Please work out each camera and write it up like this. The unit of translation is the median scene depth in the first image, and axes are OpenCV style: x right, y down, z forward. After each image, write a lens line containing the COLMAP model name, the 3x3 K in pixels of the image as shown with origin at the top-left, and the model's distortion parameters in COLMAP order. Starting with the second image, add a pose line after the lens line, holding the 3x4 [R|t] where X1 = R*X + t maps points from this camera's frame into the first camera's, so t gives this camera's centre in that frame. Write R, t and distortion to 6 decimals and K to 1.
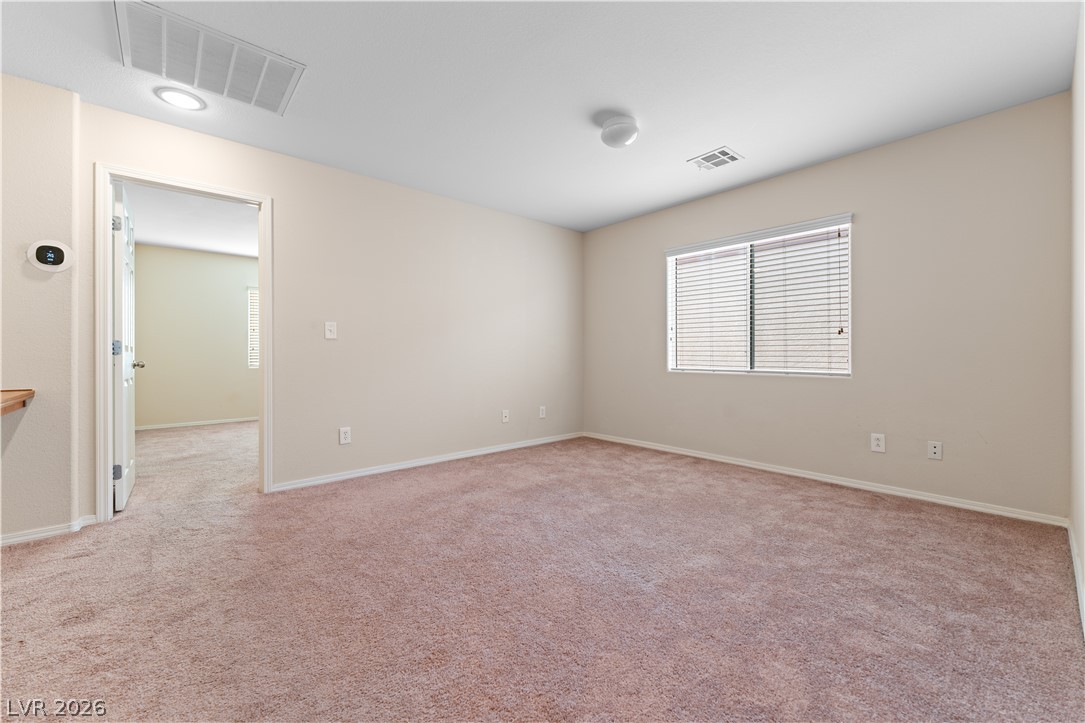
lens RADIAL K [[435.1, 0, 544.9], [0, 435.1, 353.6], [0, 0, 1]] dist [-0.000899, 0.000251]
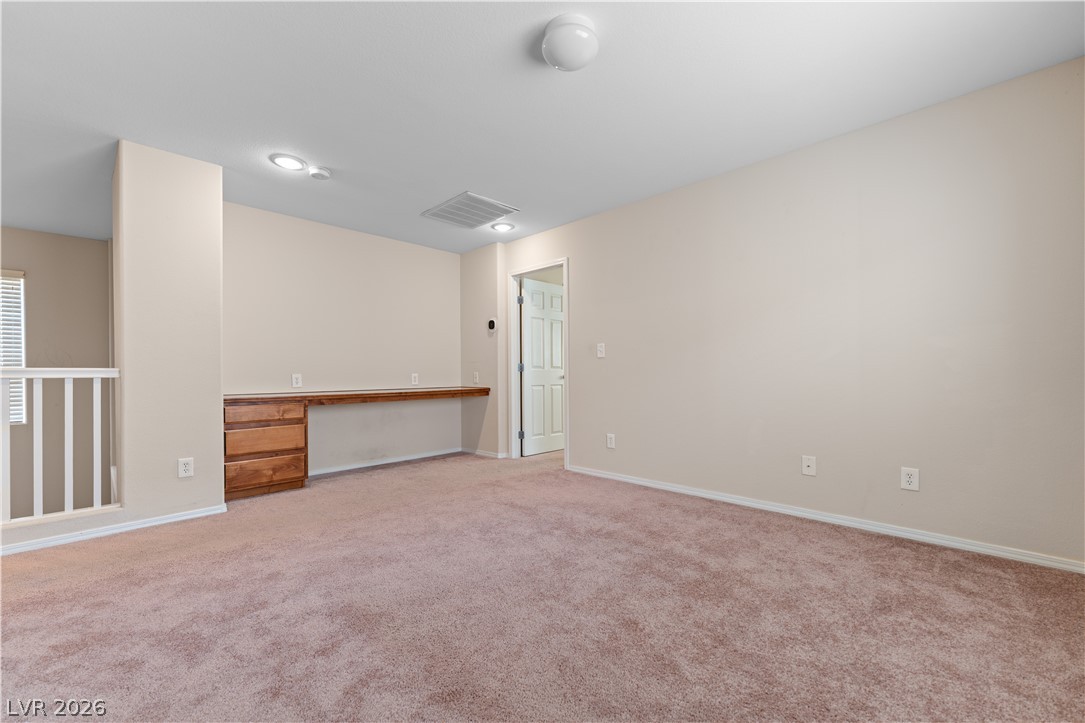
lens RADIAL K [[435.1, 0, 542.1], [0, 435.1, 365.8], [0, 0, 1]] dist [-0.000899, 0.000251]
pose [[0.081030, -0.023109, -0.996444, 0.925490], [-0.002337, 0.999724, -0.023375, 0.022399], [0.996709, 0.004222, 0.080953, 0.985973]]
